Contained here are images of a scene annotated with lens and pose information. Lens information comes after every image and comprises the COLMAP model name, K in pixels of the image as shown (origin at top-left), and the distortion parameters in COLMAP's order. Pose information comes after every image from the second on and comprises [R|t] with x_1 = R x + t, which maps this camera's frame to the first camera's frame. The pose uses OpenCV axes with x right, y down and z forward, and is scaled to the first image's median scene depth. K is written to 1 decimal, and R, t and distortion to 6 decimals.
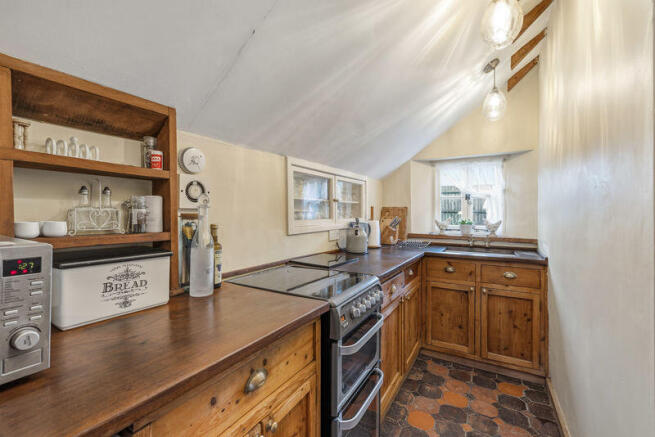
lens RADIAL K [[282.2, 0, 326.7], [0, 282.2, 212.6], [0, 0, 1]] dist [0.001697, 0.000482]
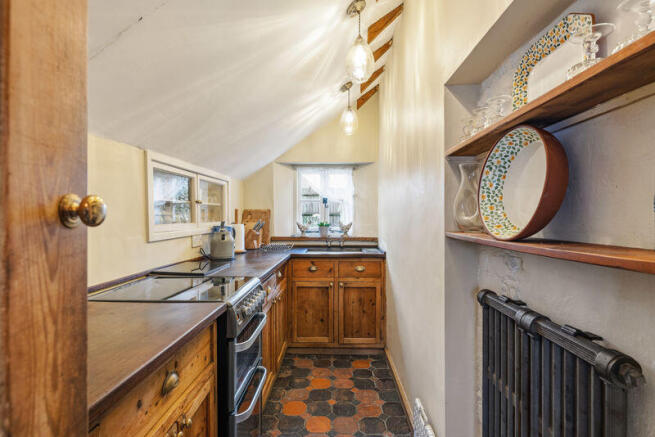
lens RADIAL K [[323.9, 0, 327.9], [0, 323.9, 218.4], [0, 0, 1]] dist [-0.000680, 0.000577]
pose [[0.873525, -0.006385, 0.486737, -0.127801], [0.001599, 0.999946, 0.010247, -0.001599], [-0.486776, -0.008173, 0.873488, -0.113588]]
